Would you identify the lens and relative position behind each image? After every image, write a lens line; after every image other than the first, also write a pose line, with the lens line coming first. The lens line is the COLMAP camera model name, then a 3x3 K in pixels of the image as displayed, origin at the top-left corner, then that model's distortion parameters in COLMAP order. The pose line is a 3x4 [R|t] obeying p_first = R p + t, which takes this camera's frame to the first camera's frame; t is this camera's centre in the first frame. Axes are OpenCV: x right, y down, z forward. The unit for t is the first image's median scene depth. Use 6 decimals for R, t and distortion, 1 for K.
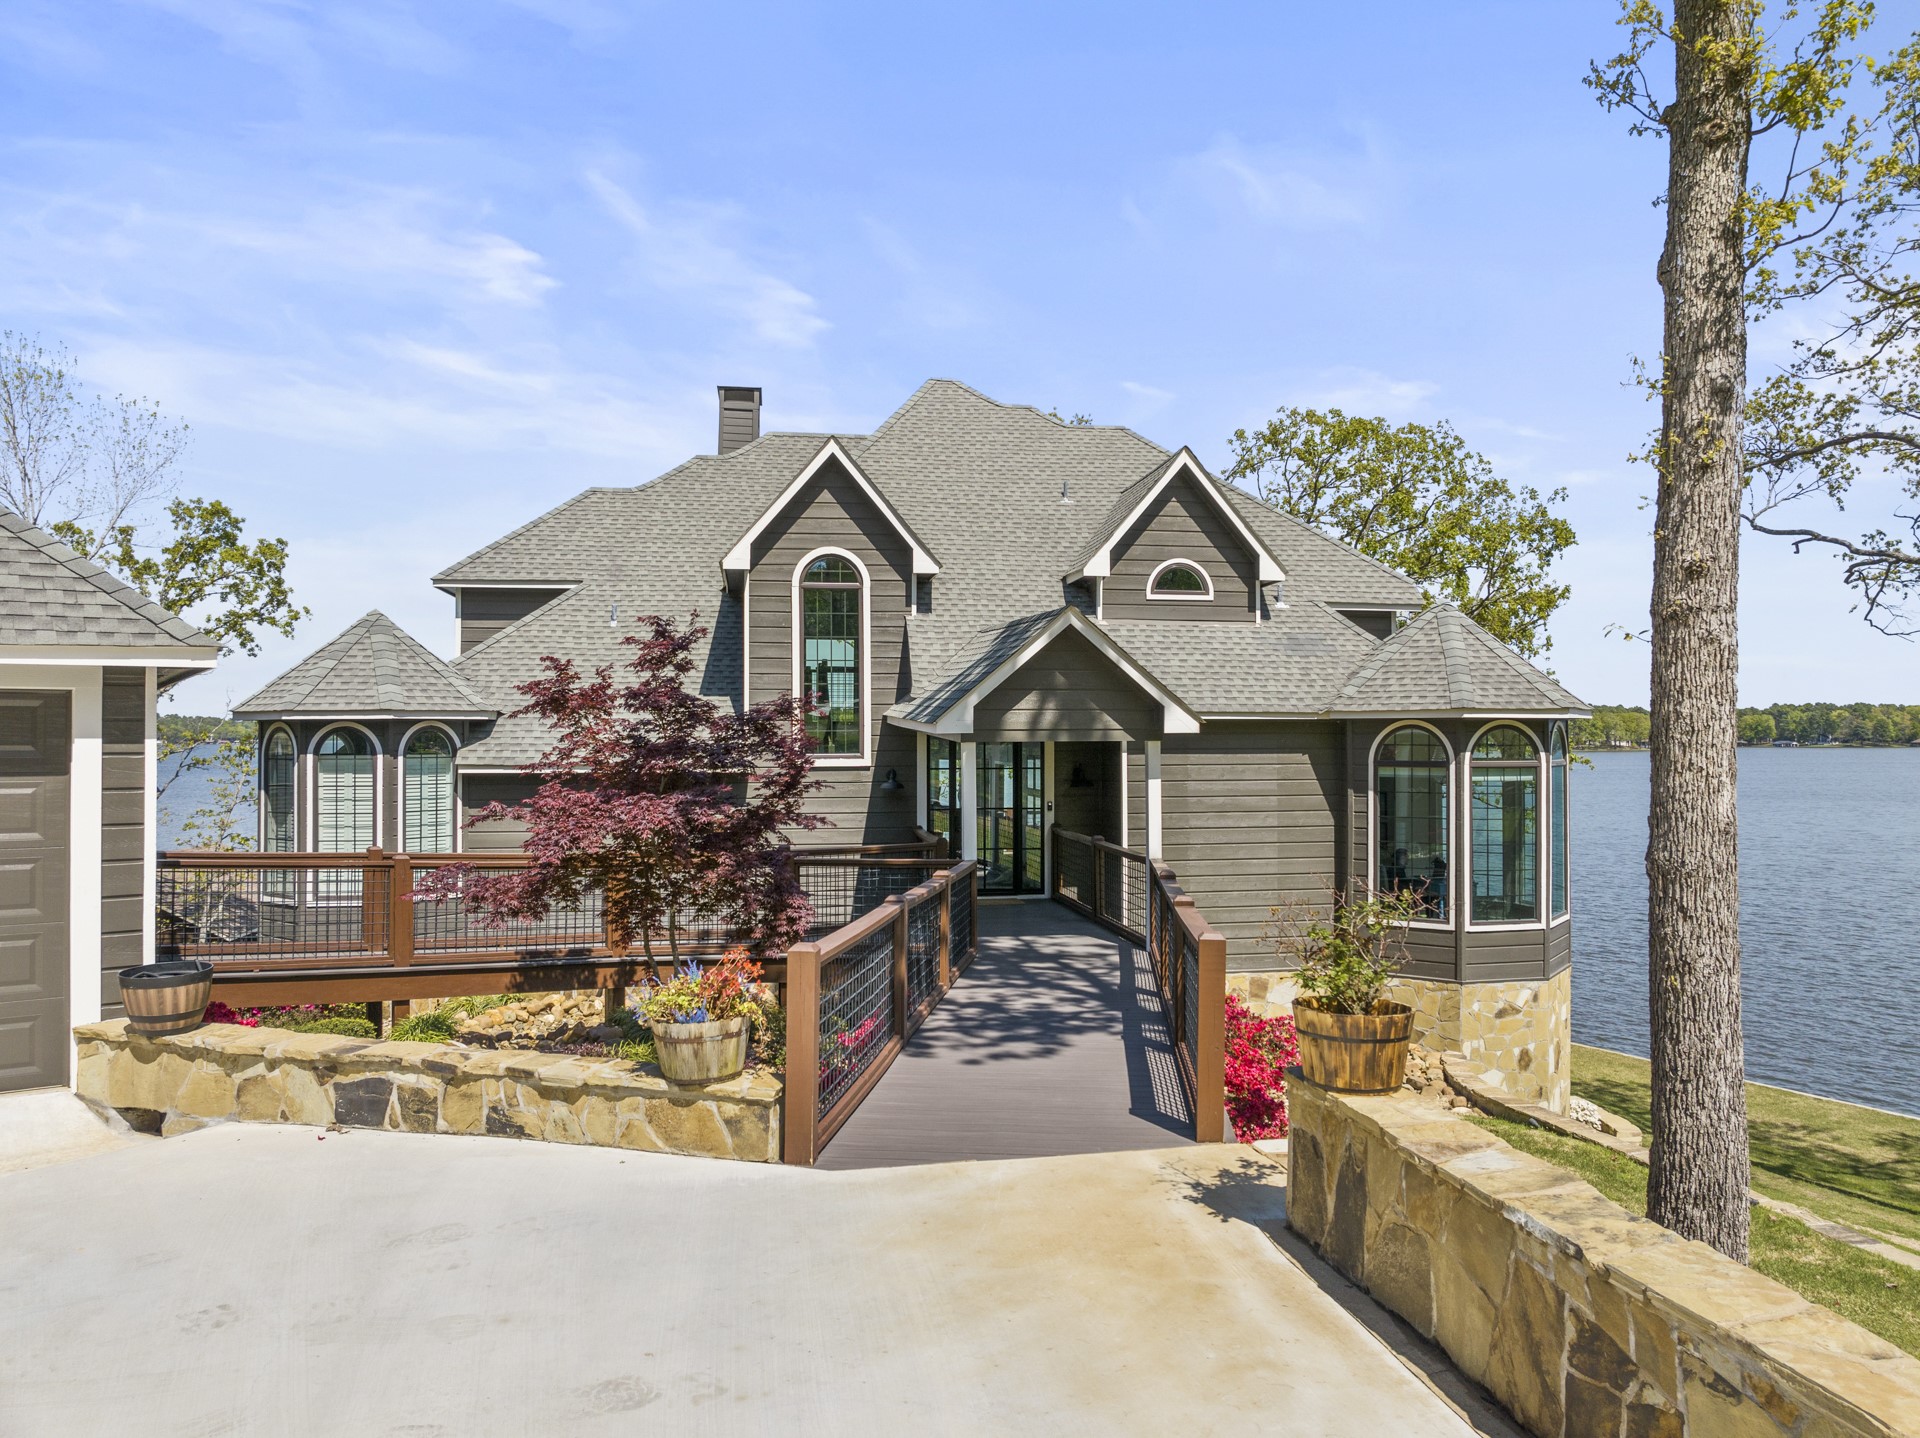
lens RADIAL K [[1337.6, 0, 971.6], [0, 1337.6, 721.9], [0, 0, 1]] dist [-0.043956, -0.002633]
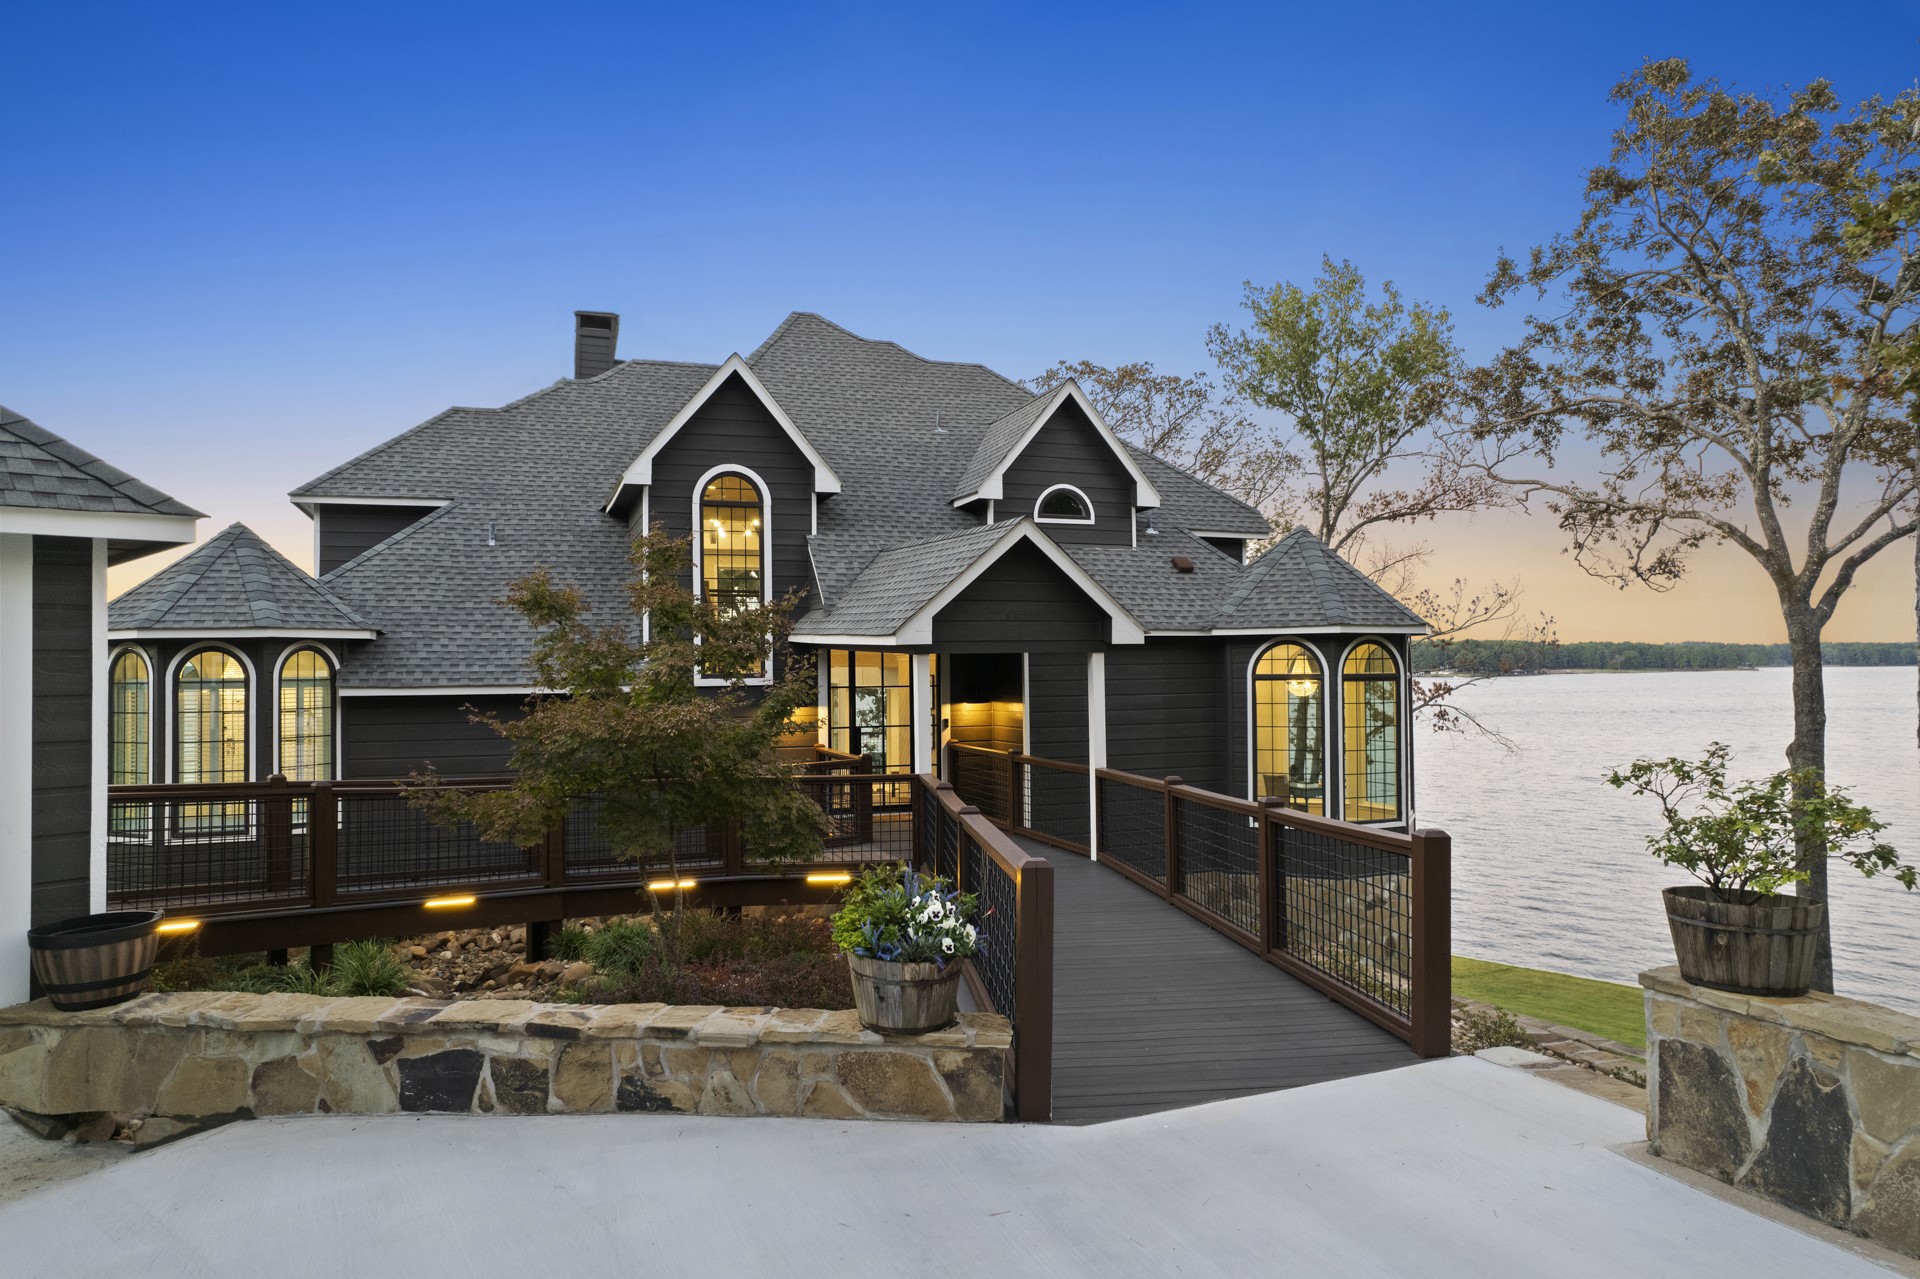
lens RADIAL K [[1208.9, 0, 953.0], [0, 1208.9, 649.5], [0, 0, 1]] dist [-0.078002, 0.073701]
pose [[0.982367, -0.005576, 0.186878, -0.119199], [0.006965, 0.999953, -0.006780, 0.014323], [-0.186831, 0.007962, 0.982360, 0.097463]]
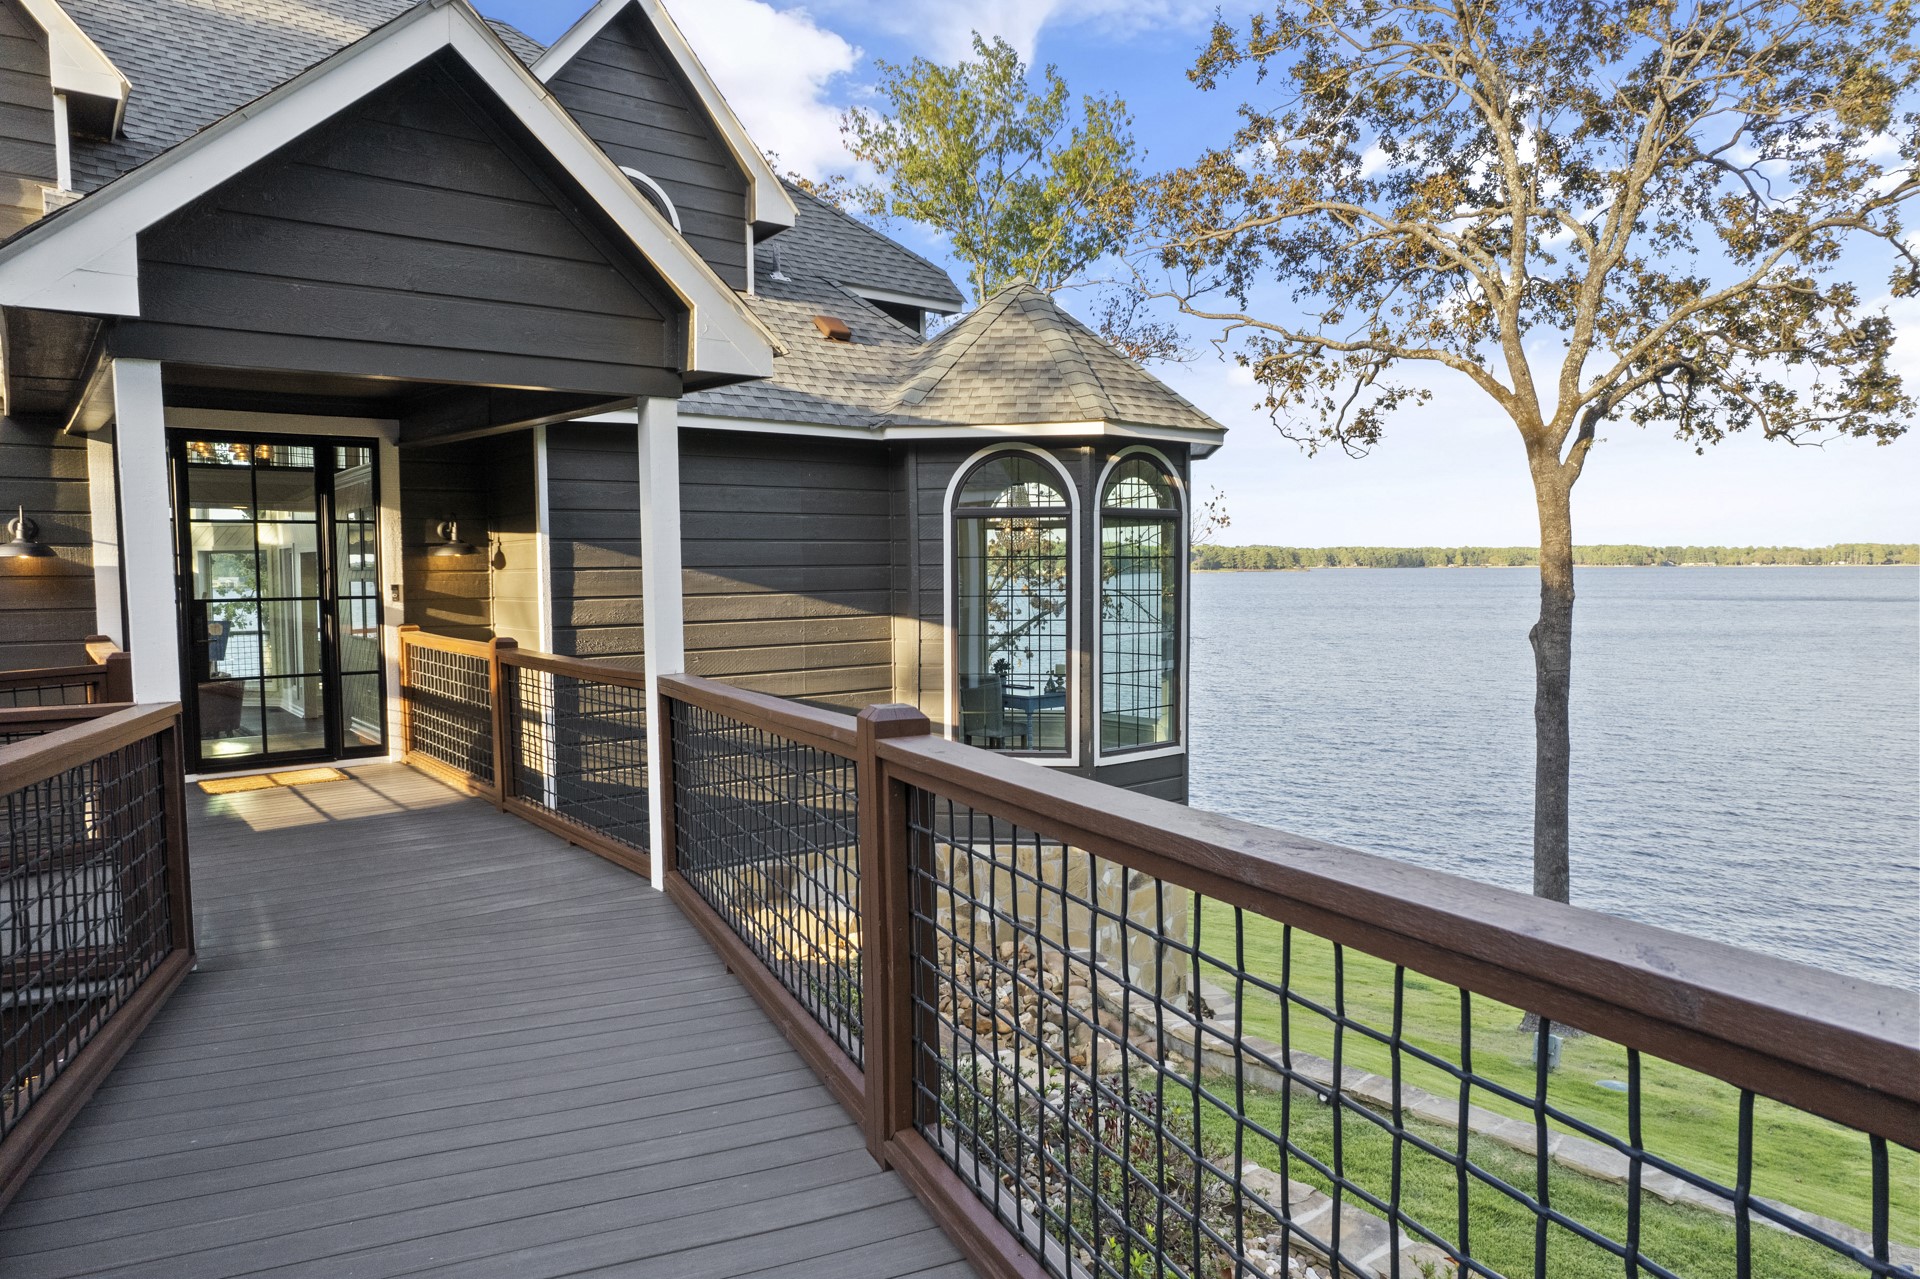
lens RADIAL K [[1207.4, 0, 951.2], [0, 1207.4, 641.6], [0, 0, 1]] dist [-0.072089, 0.062466]
pose [[0.877761, -0.035261, 0.477799, 0.027130], [0.001714, 0.997513, 0.070466, 0.053783], [-0.479096, -0.061033, 0.875638, 0.512647]]
